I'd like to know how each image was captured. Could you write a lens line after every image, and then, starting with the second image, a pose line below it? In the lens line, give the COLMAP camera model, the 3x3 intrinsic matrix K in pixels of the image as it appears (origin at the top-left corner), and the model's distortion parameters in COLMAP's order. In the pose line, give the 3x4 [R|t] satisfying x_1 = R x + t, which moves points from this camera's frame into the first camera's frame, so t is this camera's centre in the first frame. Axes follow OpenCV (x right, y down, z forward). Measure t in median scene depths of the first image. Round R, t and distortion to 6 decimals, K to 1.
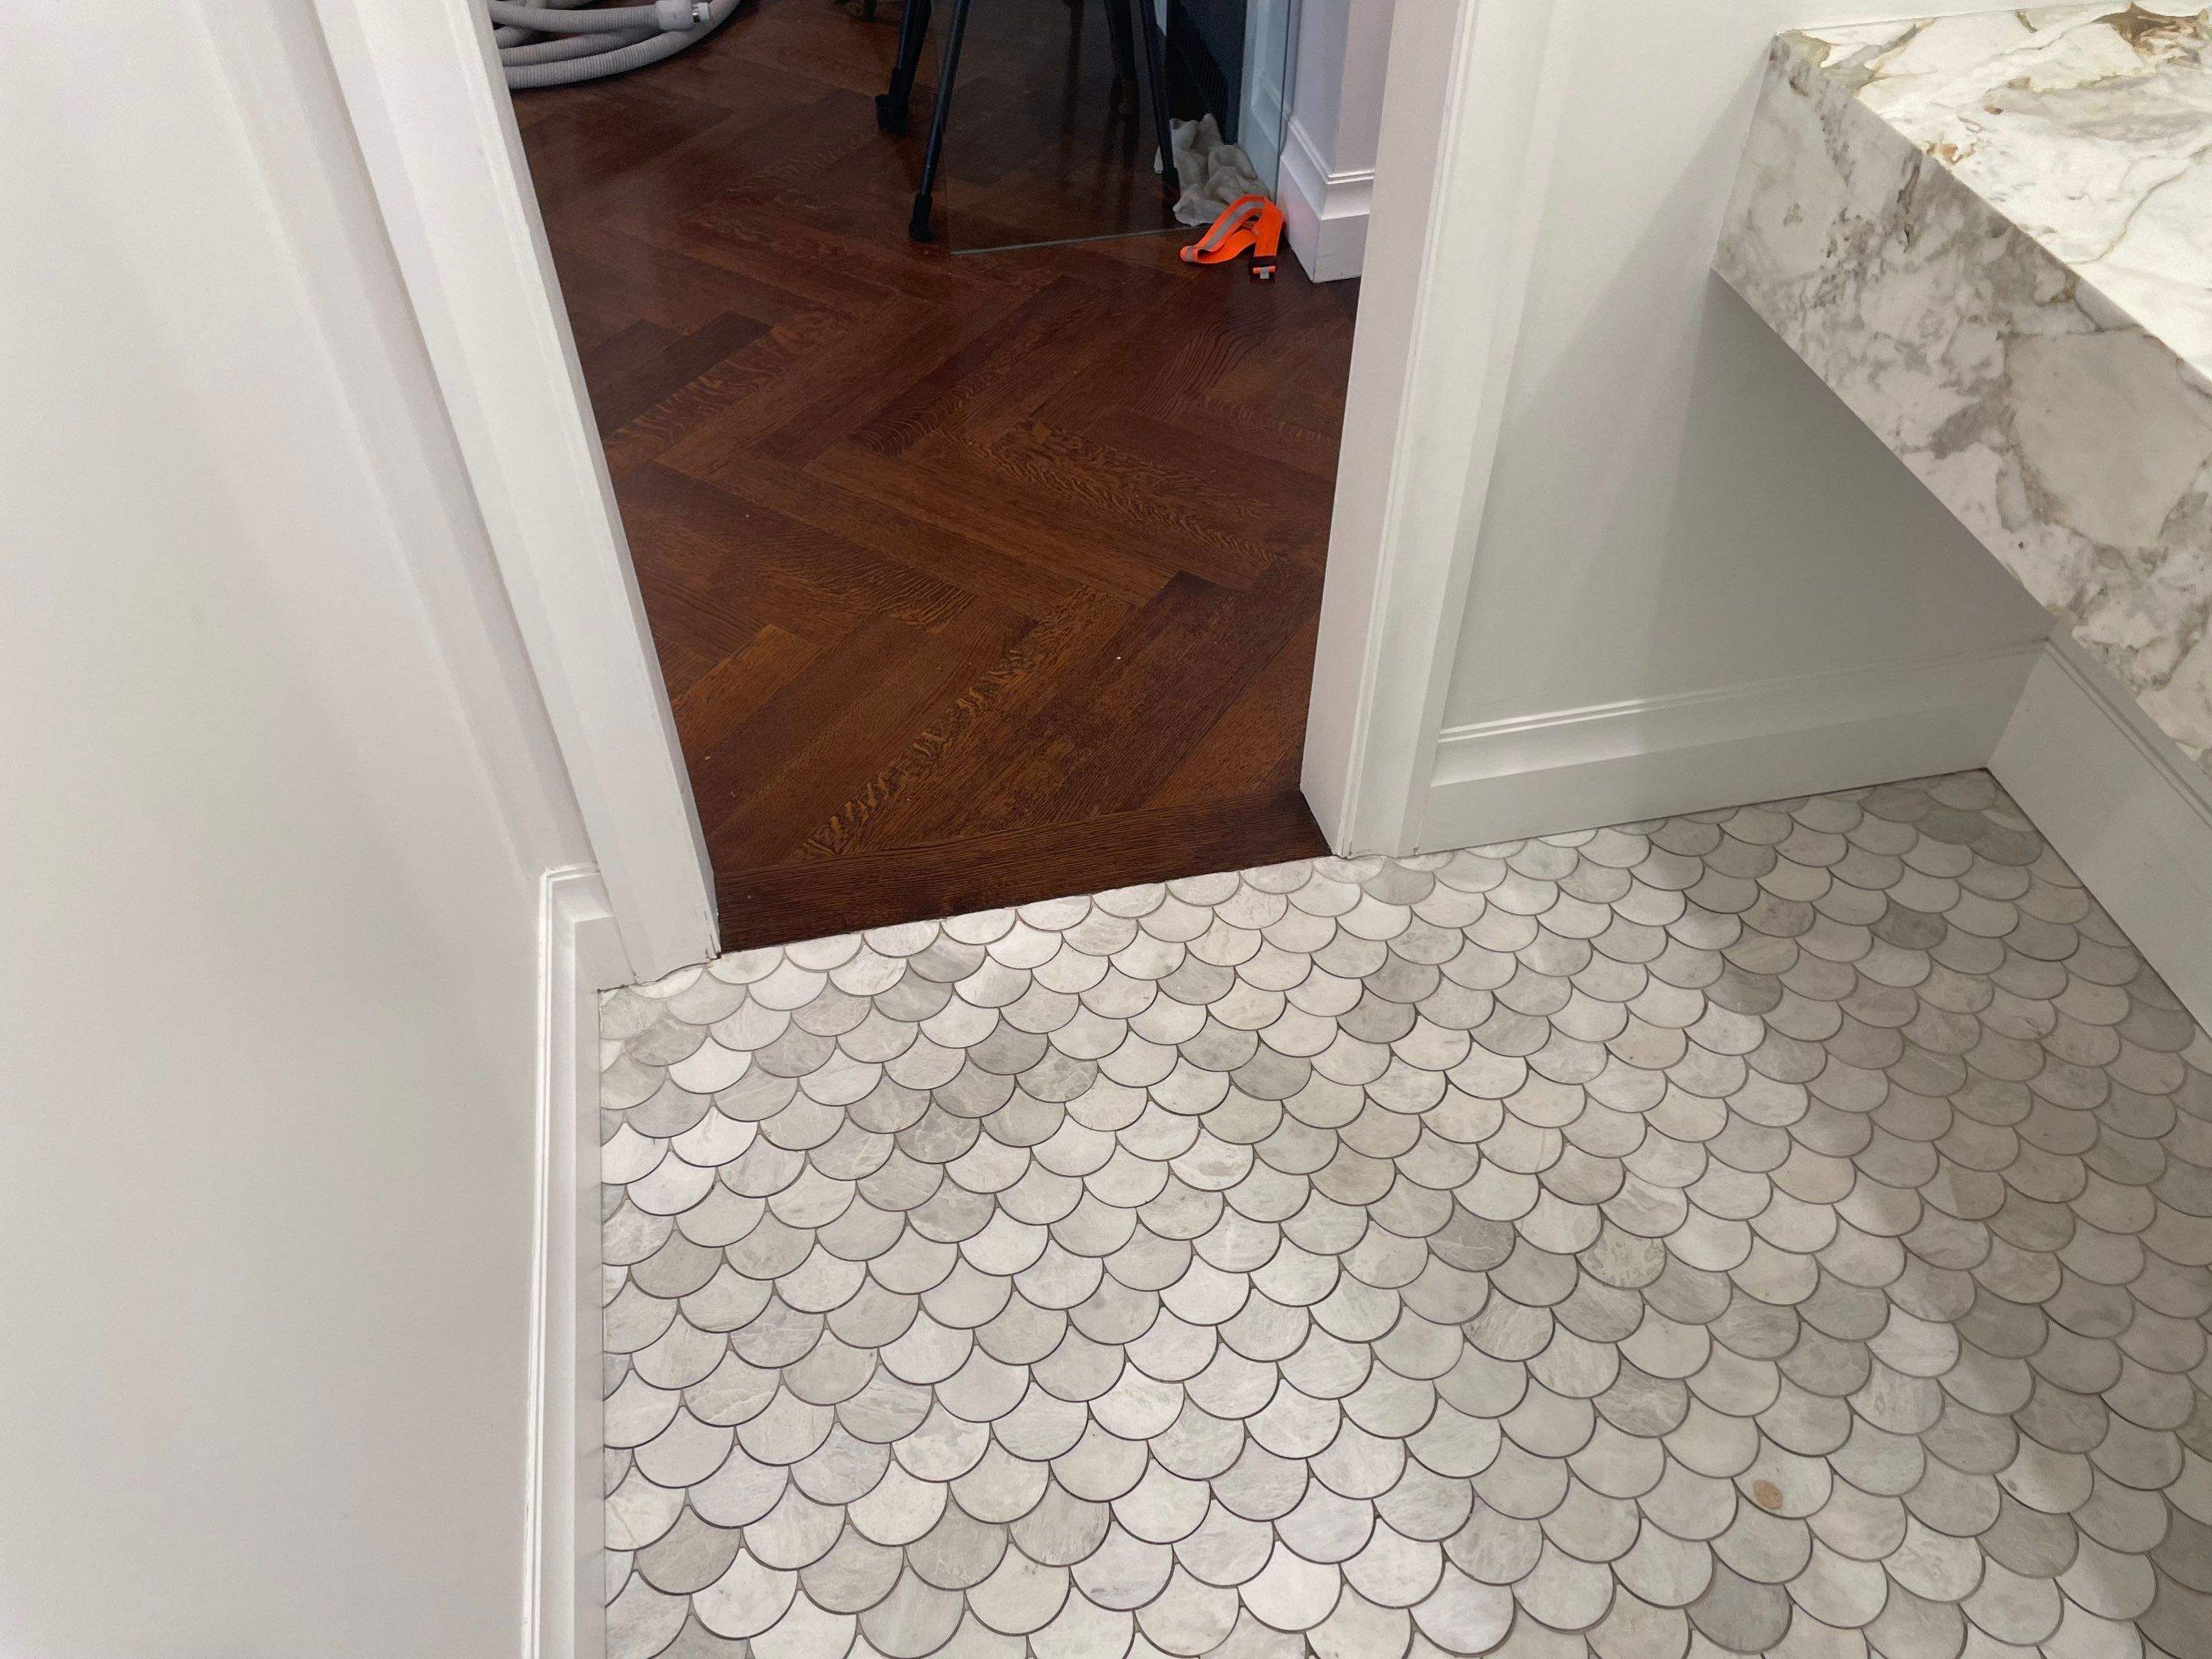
lens RADIAL K [[1670.4, 0, 1086.2], [0, 1670.4, 819.7], [0, 0, 1]] dist [0.097455, -0.127461]
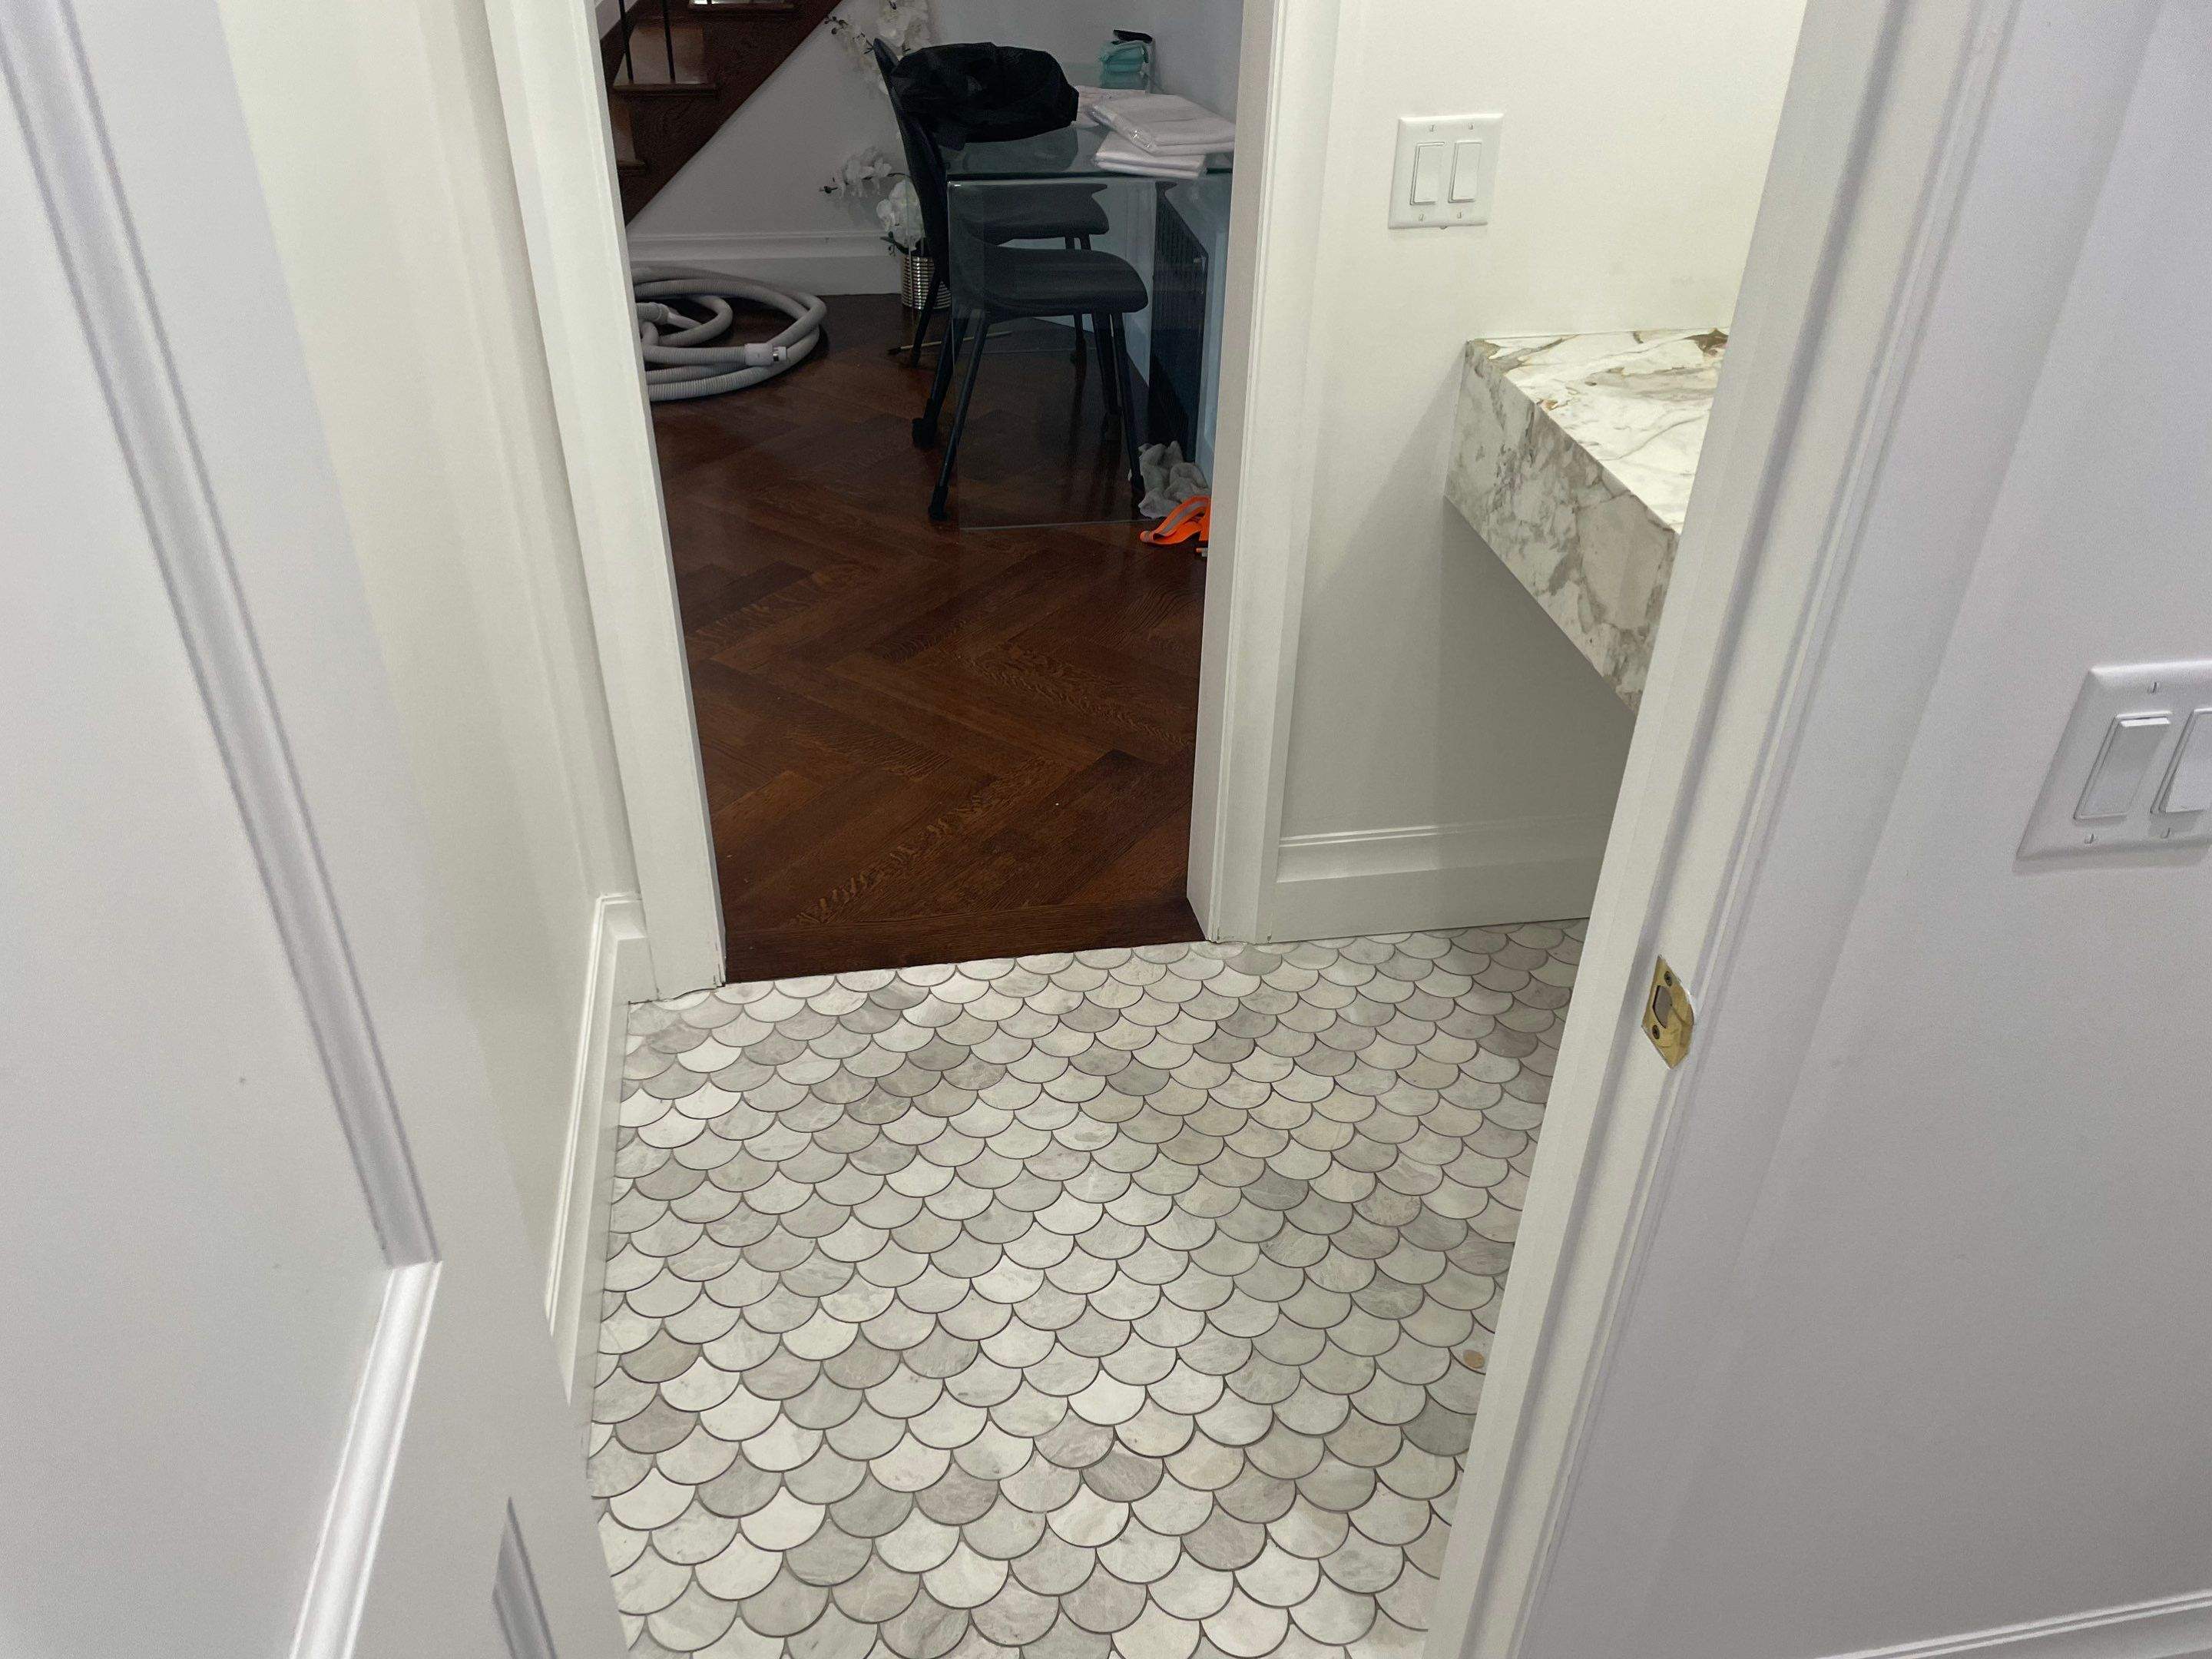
lens RADIAL K [[1670.4, 0, 1098.0], [0, 1670.4, 835.1], [0, 0, 1]] dist [0.097455, -0.127461]
pose [[0.998859, 0.044738, -0.016684, 0.103206], [-0.047158, 0.979102, -0.197828, 0.251119], [0.007485, 0.198389, 0.980095, -0.348759]]
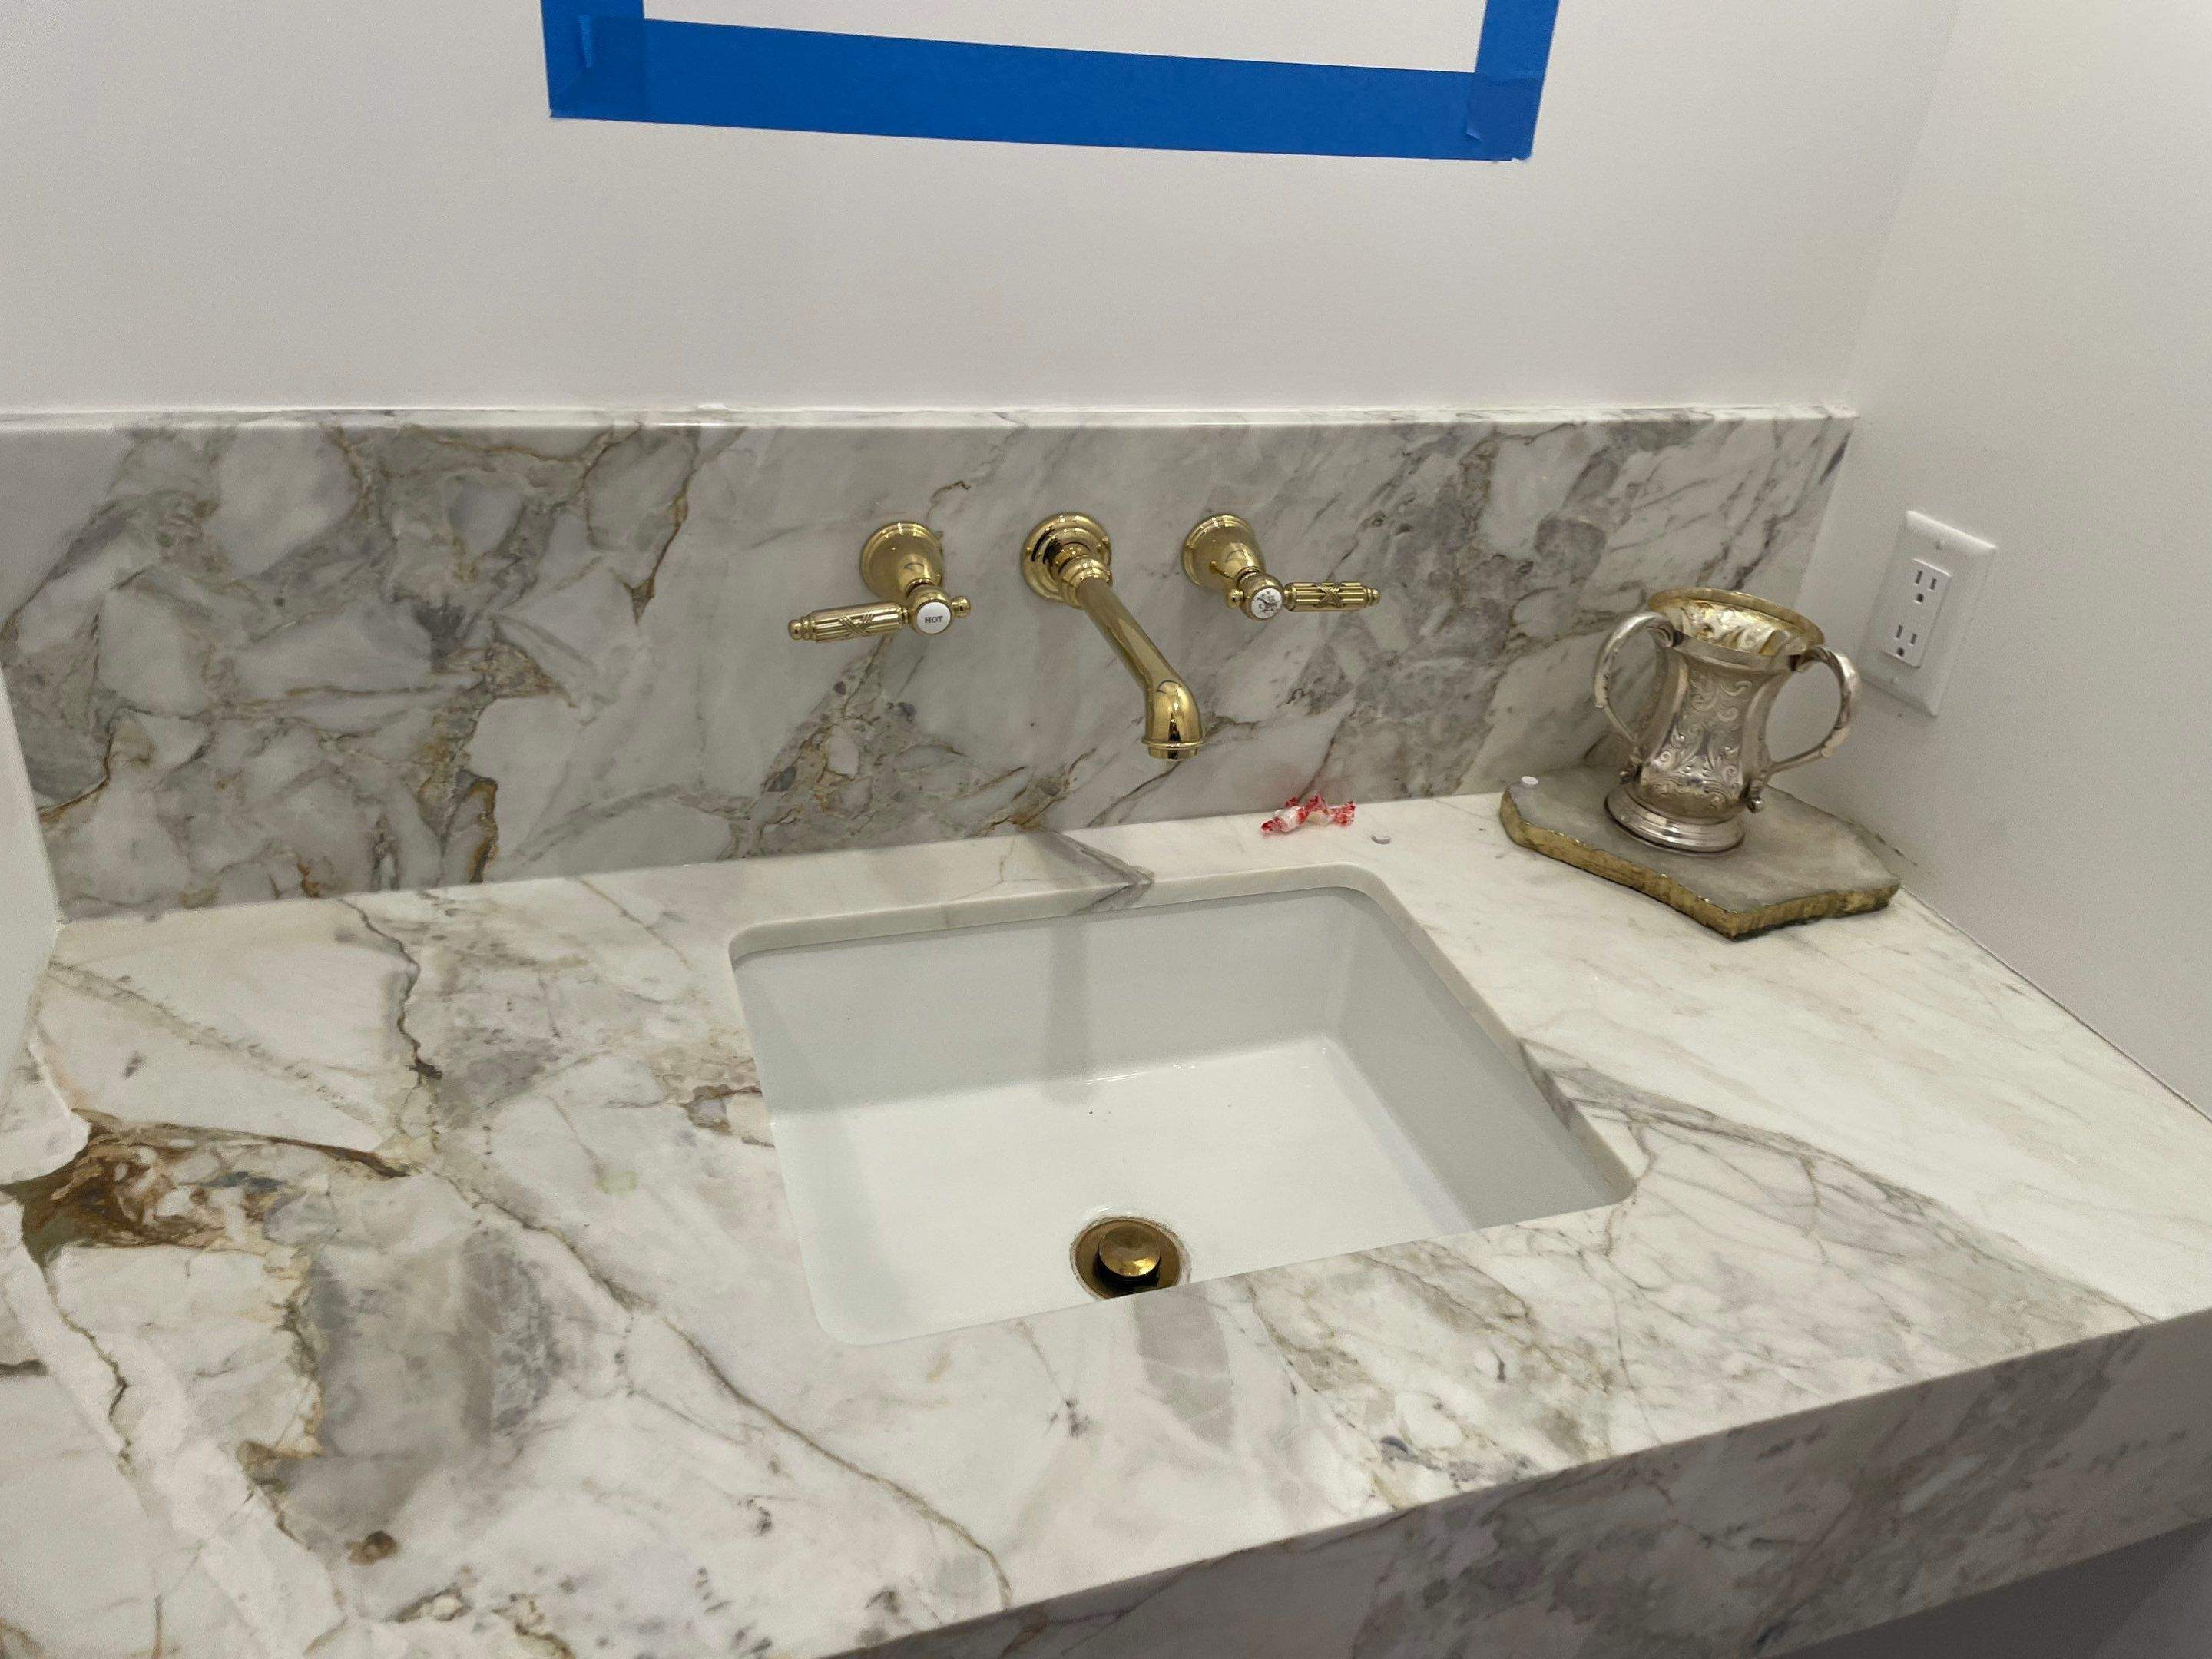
lens RADIAL K [[1670.4, 0, 1124.0], [0, 1670.4, 798.9], [0, 0, 1]] dist [0.097455, -0.127461]
pose [[-0.126505, -0.493049, 0.860755, 0.147906], [0.637529, 0.624374, 0.451346, -0.514138], [-0.759969, 0.605854, 0.235347, 0.467664]]
